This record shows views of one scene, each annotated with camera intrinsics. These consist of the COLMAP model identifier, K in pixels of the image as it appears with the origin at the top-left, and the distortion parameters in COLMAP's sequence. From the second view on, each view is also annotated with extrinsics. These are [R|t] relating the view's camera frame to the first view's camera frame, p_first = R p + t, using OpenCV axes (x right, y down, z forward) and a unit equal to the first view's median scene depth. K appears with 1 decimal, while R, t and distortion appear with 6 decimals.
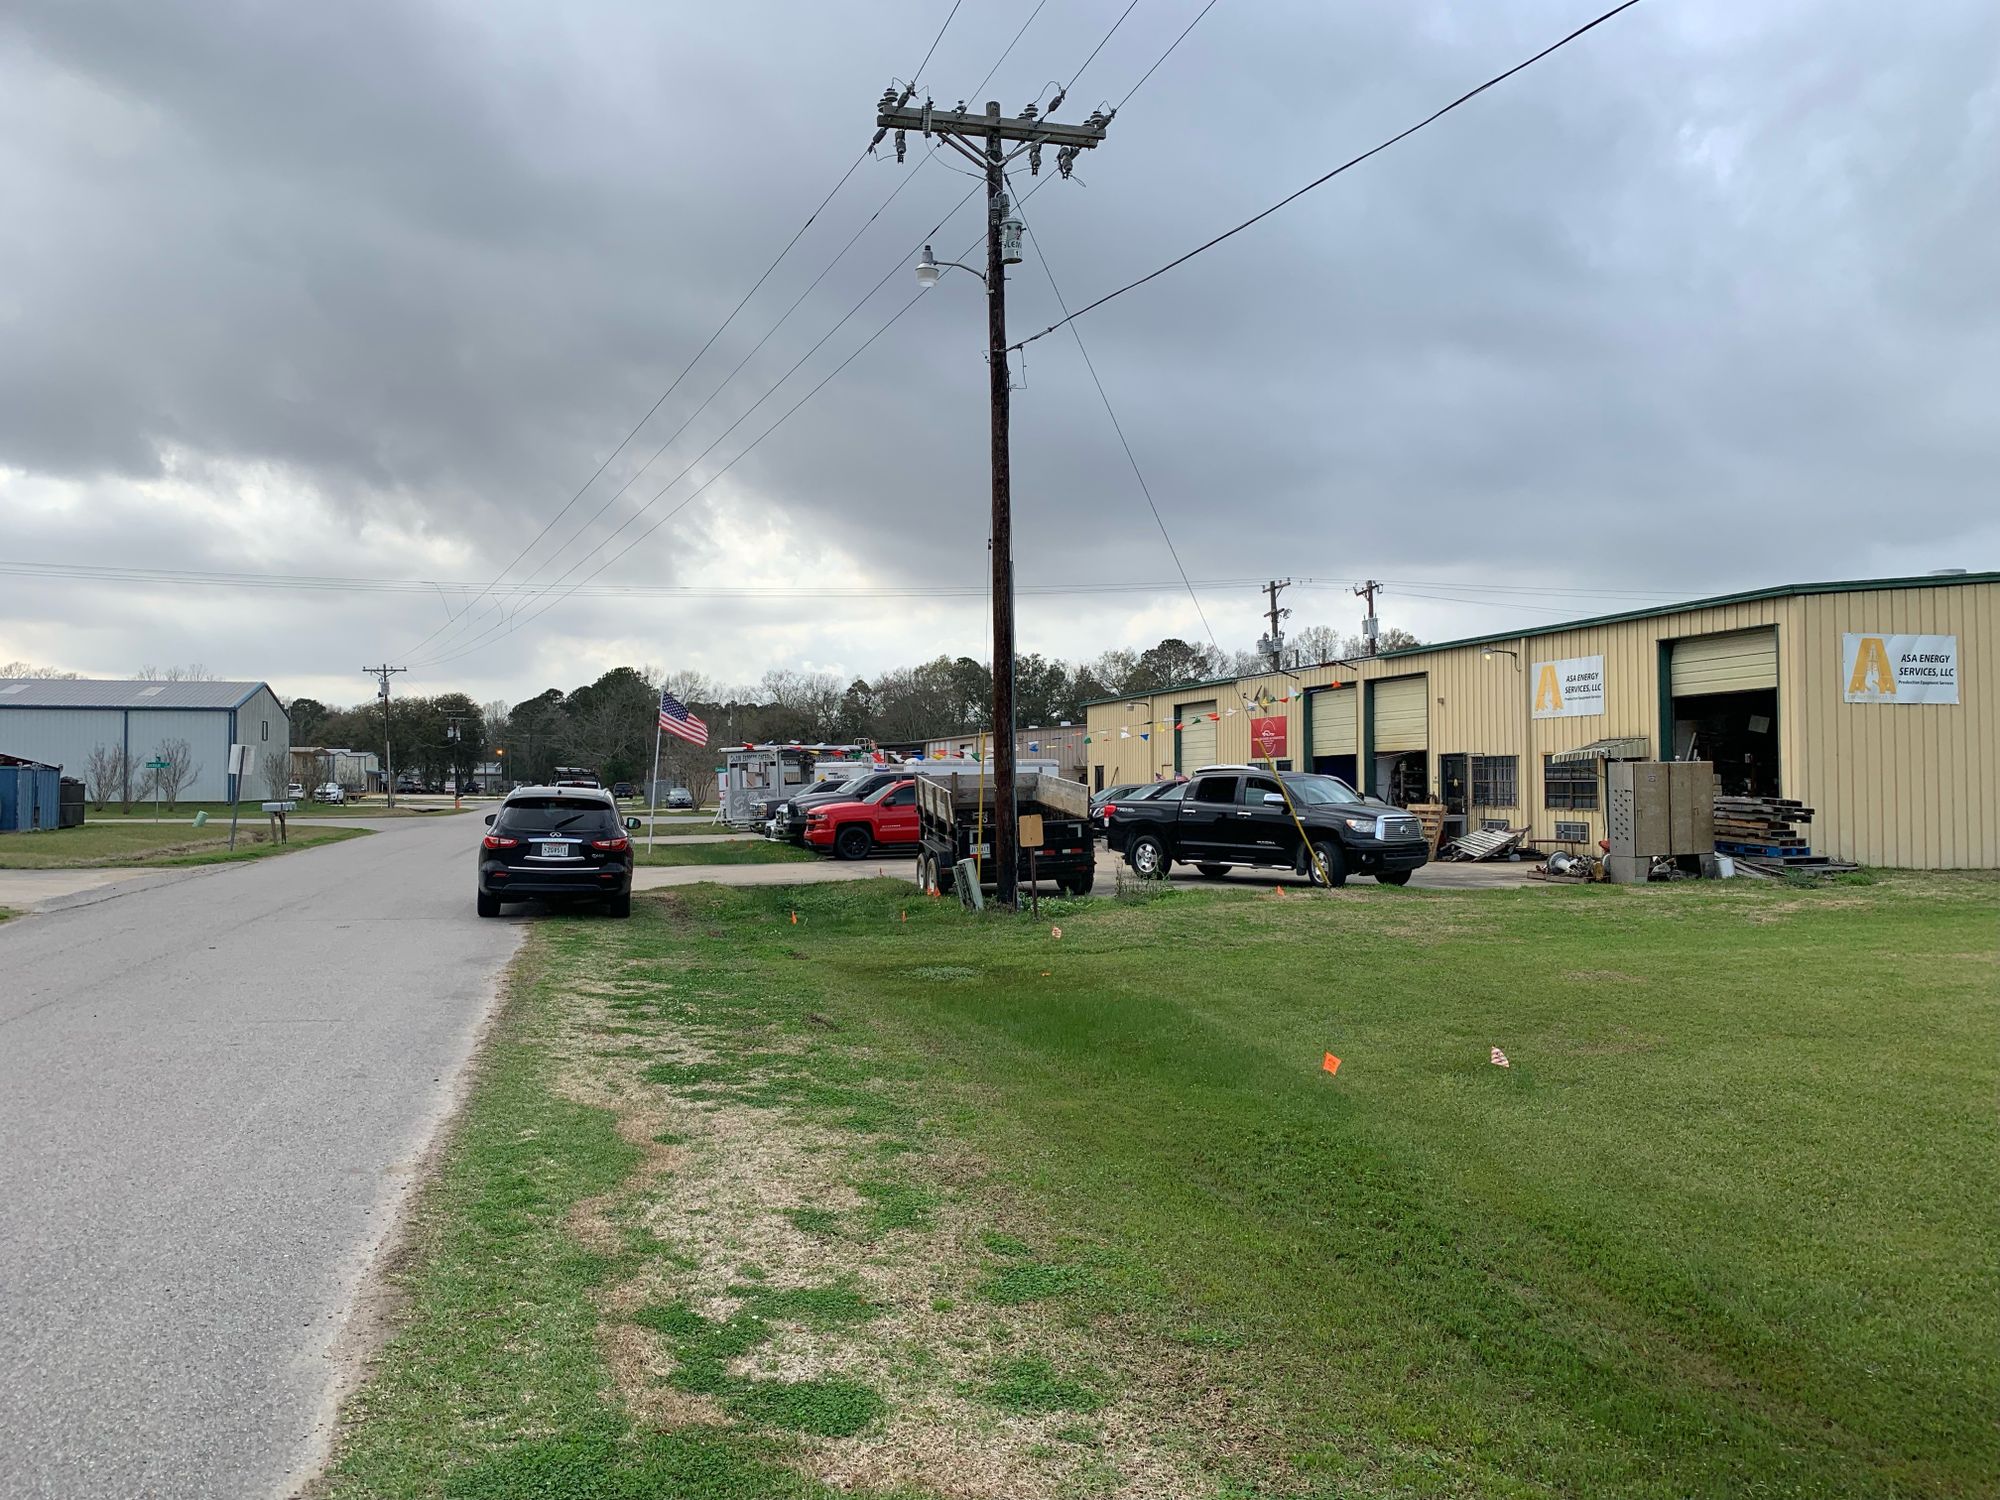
lens RADIAL K [[1518.9, 0, 1004.0], [0, 1518.9, 739.1], [0, 0, 1]] dist [0.078326, -0.110194]
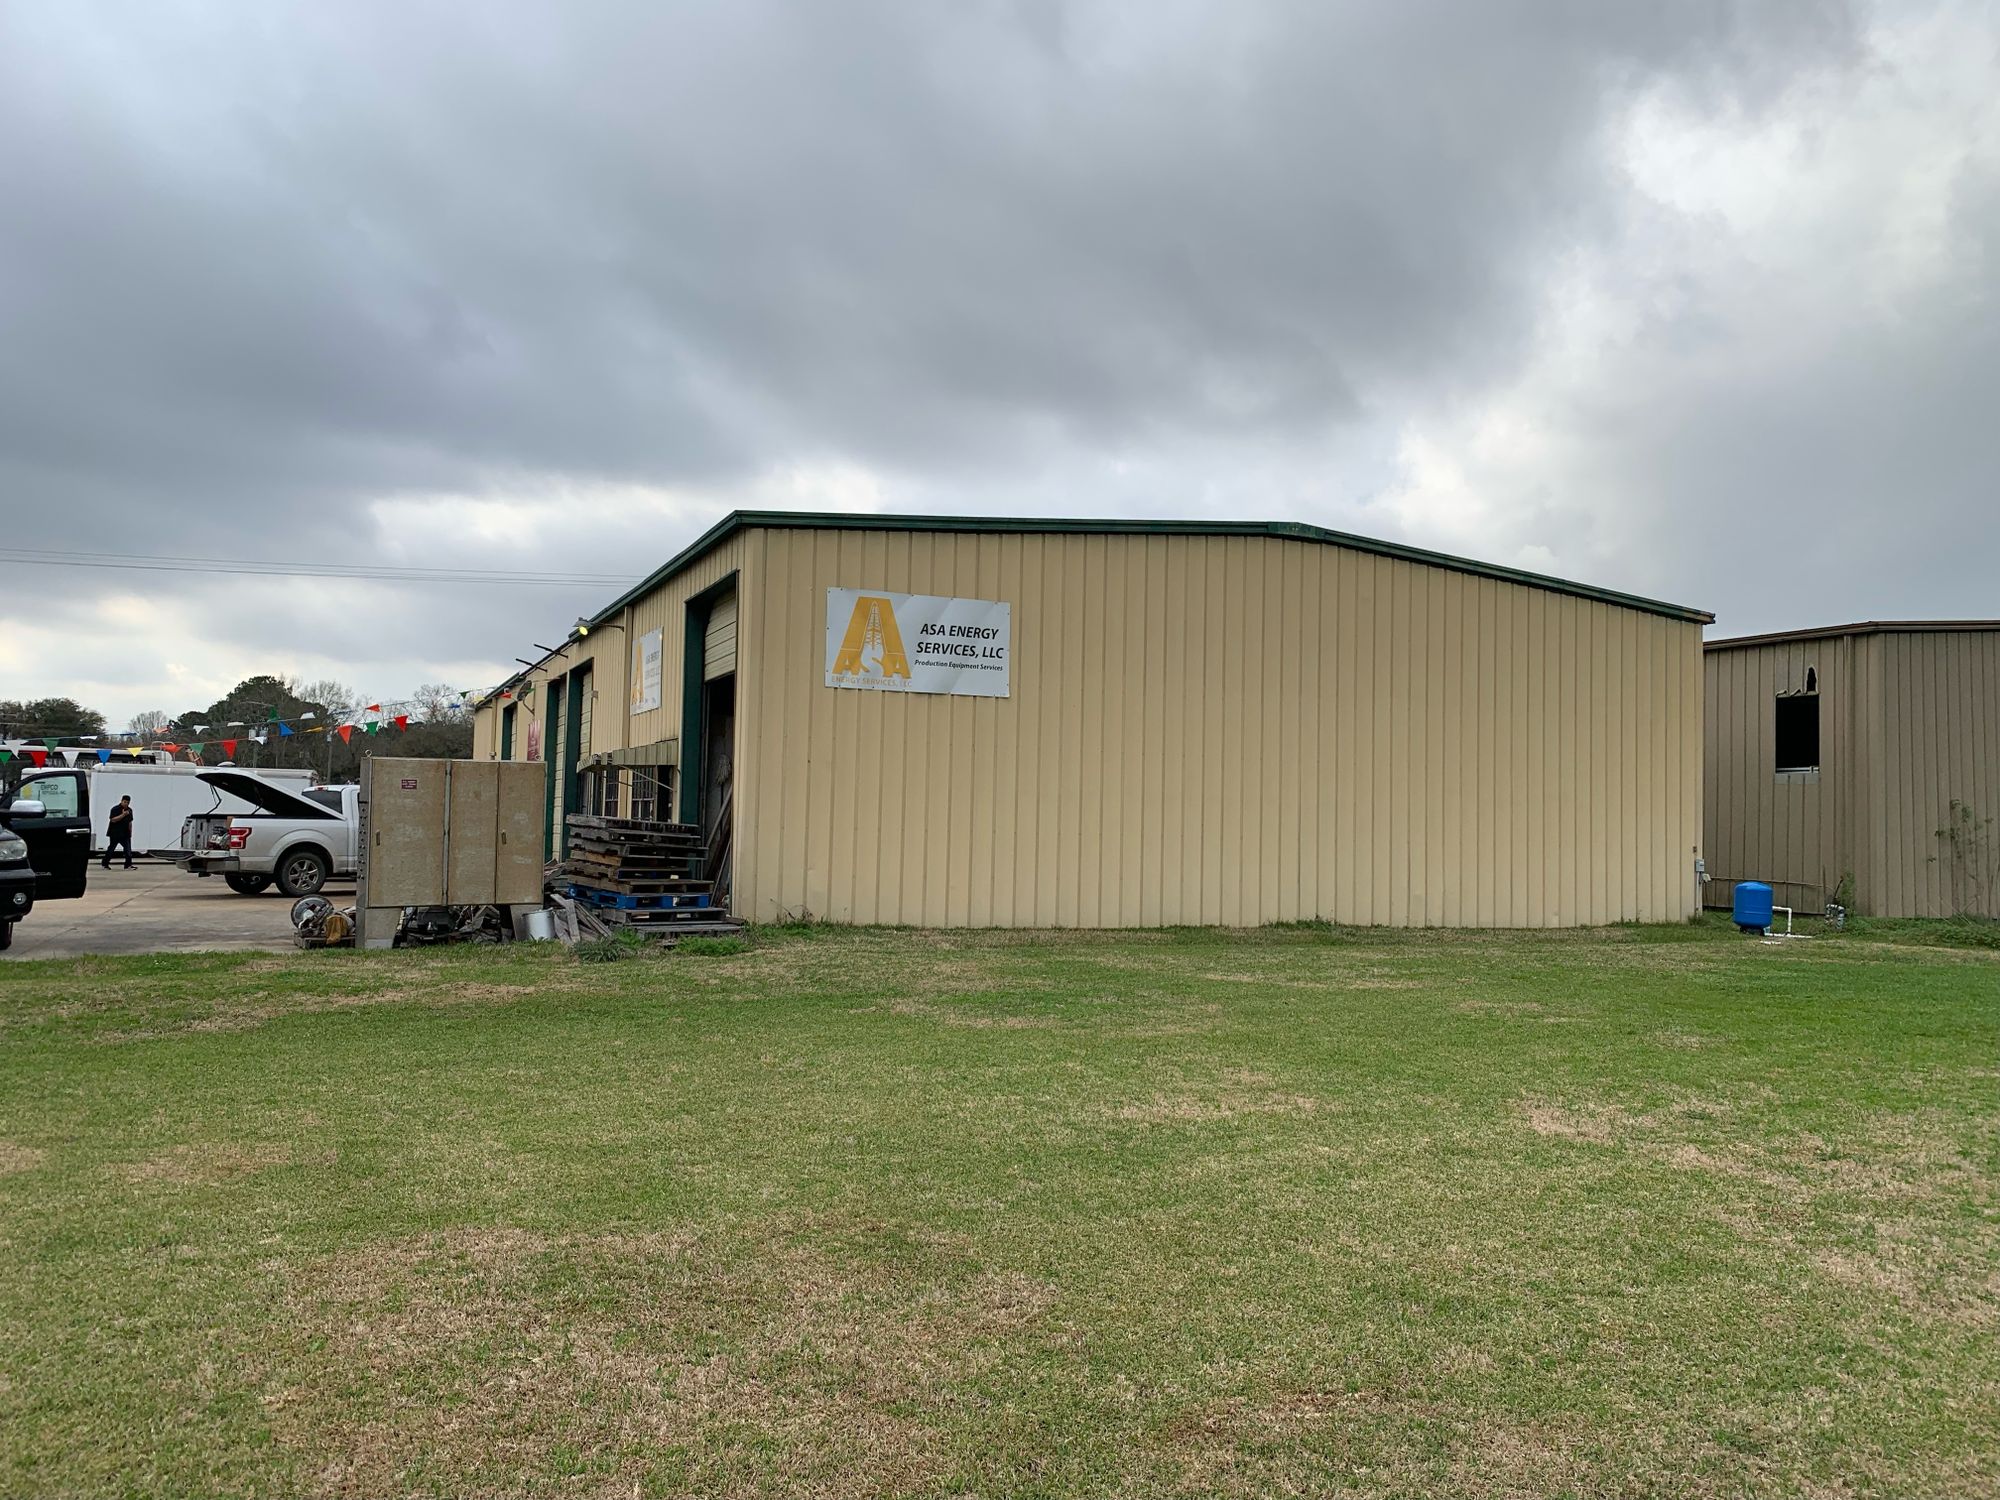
lens RADIAL K [[1518.9, 0, 1004.0], [0, 1518.9, 739.1], [0, 0, 1]] dist [0.078326, -0.110194]
pose [[0.989058, 0.031679, 0.144088, 0.562761], [-0.028277, 0.999272, -0.025600, 0.016173], [-0.144794, 0.021245, 0.989234, 0.328562]]
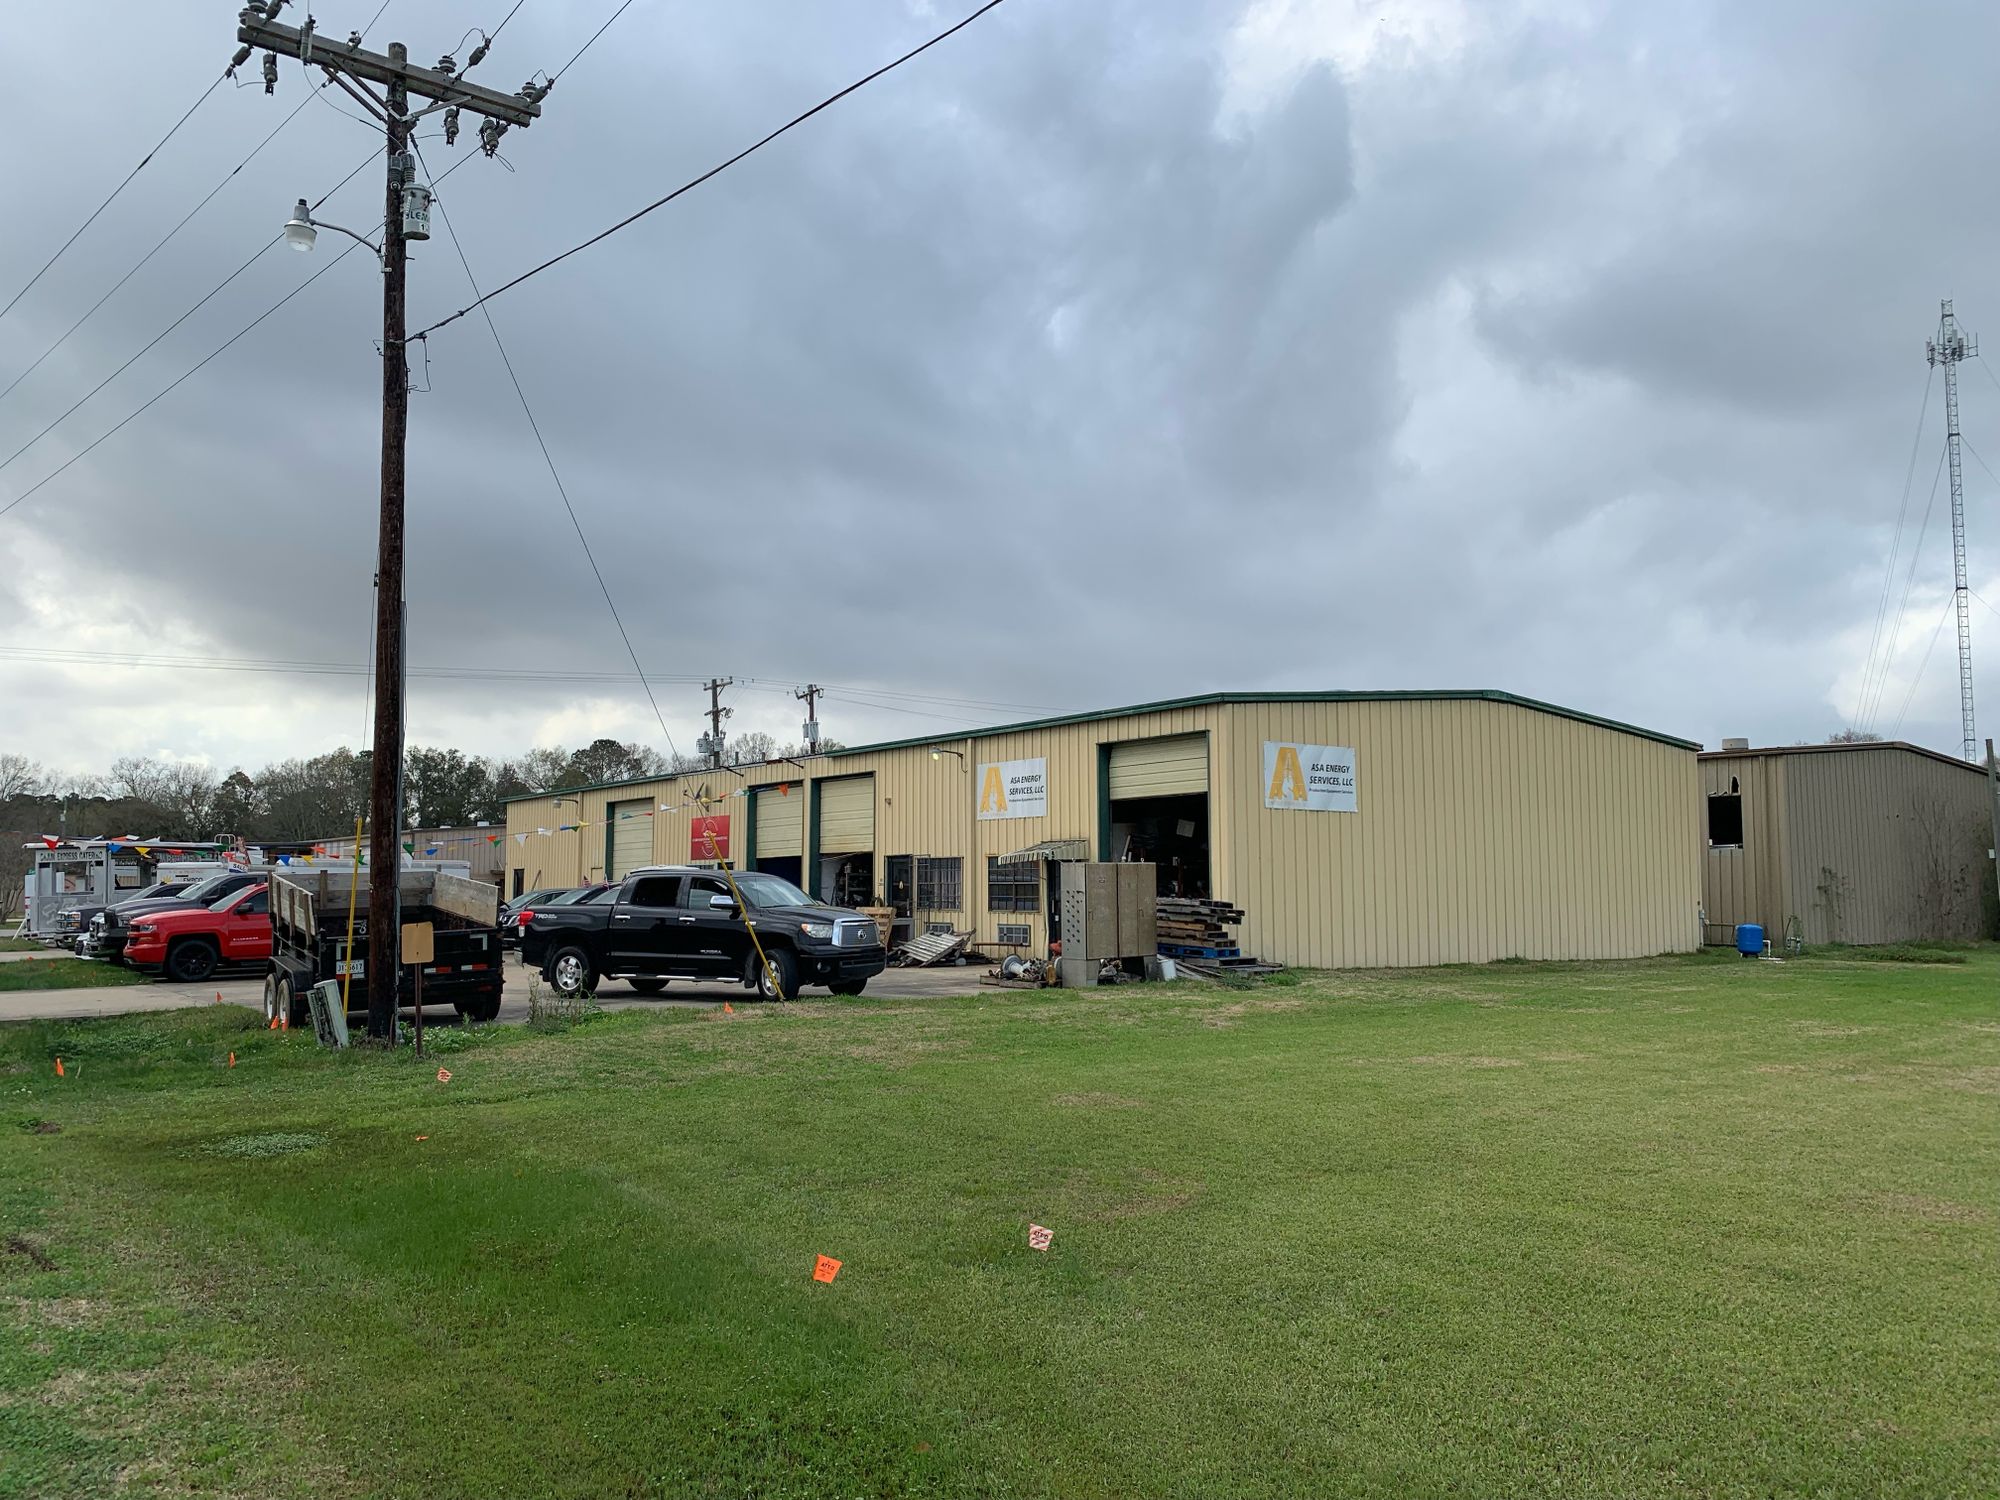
lens RADIAL K [[1509.6, 0, 991.3], [0, 1509.6, 743.9], [0, 0, 1]] dist [0.099688, -0.145833]
pose [[0.935716, 0.035146, 0.350999, 0.010863], [-0.011762, 0.997579, -0.068534, 0.006028], [-0.352558, 0.060000, 0.933864, 0.110835]]
